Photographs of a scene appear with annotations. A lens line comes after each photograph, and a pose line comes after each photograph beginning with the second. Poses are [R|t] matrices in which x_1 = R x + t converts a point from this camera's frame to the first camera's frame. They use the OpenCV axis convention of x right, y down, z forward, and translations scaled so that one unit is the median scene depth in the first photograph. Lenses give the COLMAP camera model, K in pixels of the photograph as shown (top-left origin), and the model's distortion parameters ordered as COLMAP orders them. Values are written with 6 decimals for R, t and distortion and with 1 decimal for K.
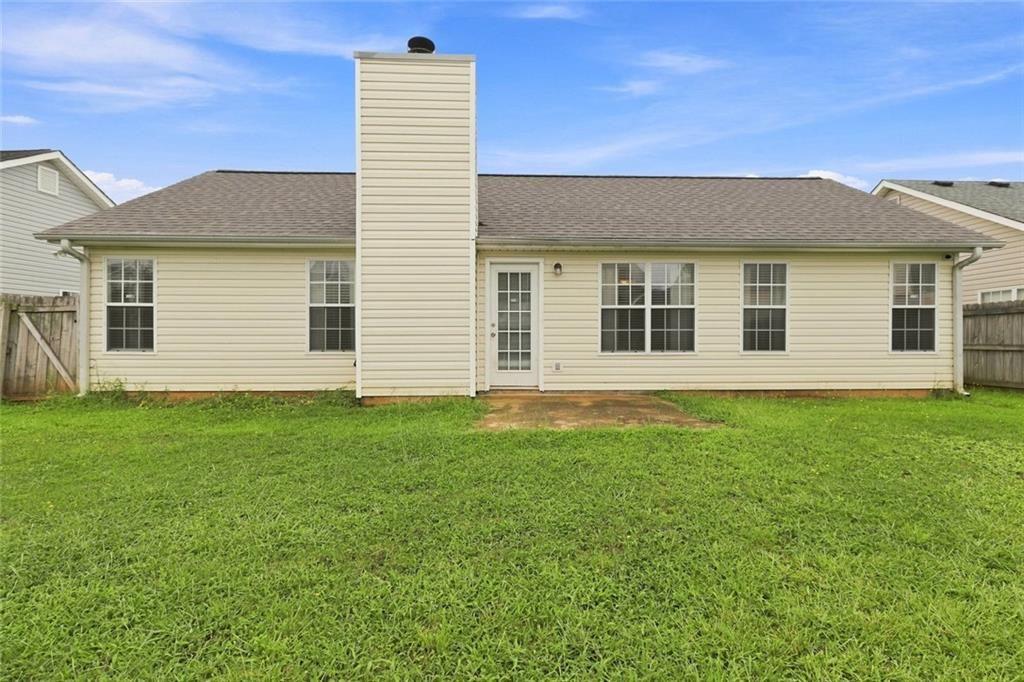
lens RADIAL K [[367.4, 0, 510.3], [0, 367.4, 316.8], [0, 0, 1]] dist [-0.001904, -0.000028]
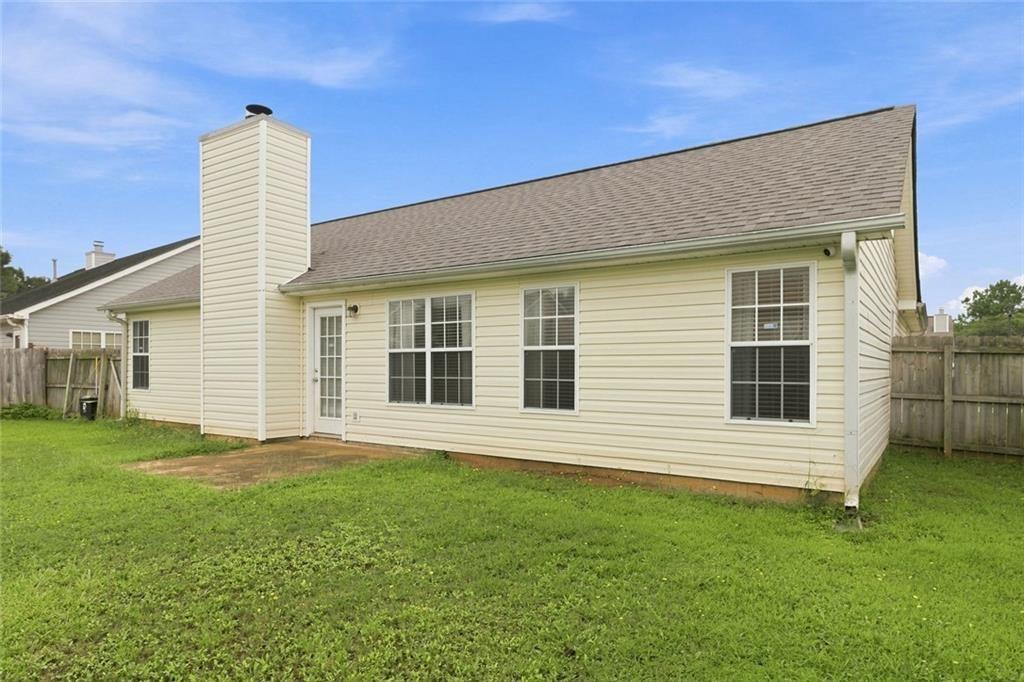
lens RADIAL K [[592.3, 0, 541.0], [0, 592.3, 362.9], [0, 0, 1]] dist [0.002645, 0.000634]
pose [[0.827129, -0.002672, -0.562006, 1.348262], [0.002810, 0.999996, -0.000618, 0.003742], [0.562005, -0.001068, 0.827133, 0.021170]]
